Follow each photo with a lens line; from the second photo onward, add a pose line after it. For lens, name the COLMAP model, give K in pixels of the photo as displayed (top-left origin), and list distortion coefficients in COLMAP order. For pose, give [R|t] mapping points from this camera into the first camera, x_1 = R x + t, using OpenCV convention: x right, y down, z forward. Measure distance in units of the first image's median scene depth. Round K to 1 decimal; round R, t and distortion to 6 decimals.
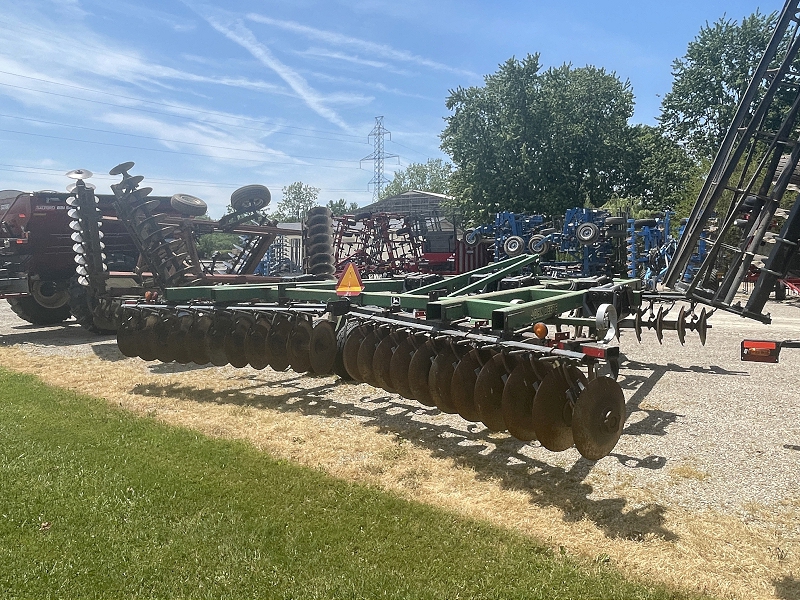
lens RADIAL K [[594.1, 0, 400.0], [0, 594.1, 300.0], [0, 0, 1]] dist [-0.001370, -0.041557]
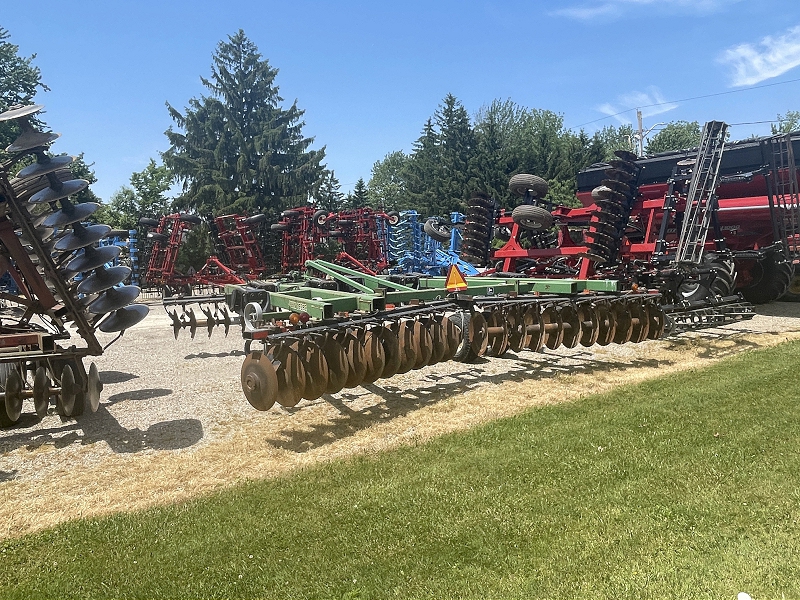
lens RADIAL K [[594.1, 0, 400.0], [0, 594.1, 300.0], [0, 0, 1]] dist [-0.001370, -0.041557]
pose [[0.182377, -0.077939, 0.980135, -0.231841], [0.101640, 0.993007, 0.060050, -0.013219], [-0.977961, 0.088670, 0.189023, 0.151190]]
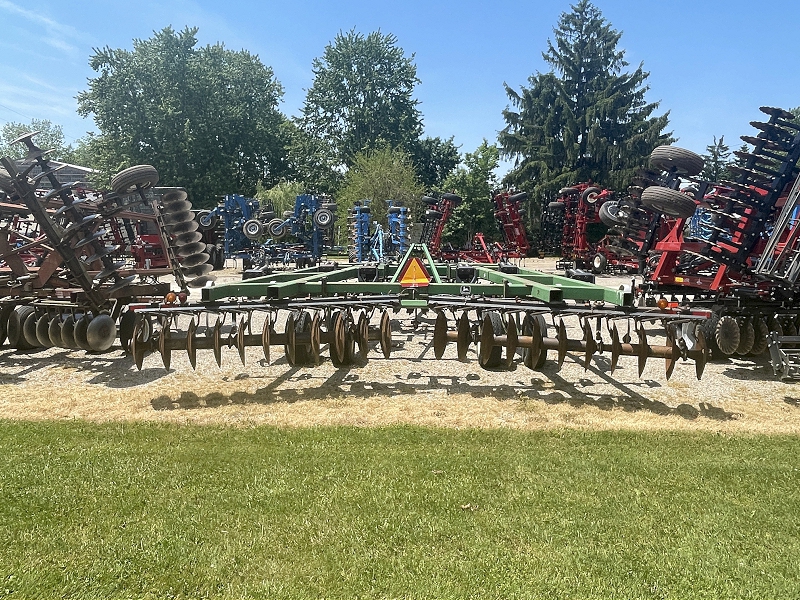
lens RADIAL K [[594.1, 0, 400.0], [0, 594.1, 300.0], [0, 0, 1]] dist [-0.001370, -0.041557]
pose [[0.775981, -0.065336, 0.627364, -0.145061], [0.039012, 0.997688, 0.055649, -0.008118], [-0.629549, -0.018708, 0.776736, 0.018262]]
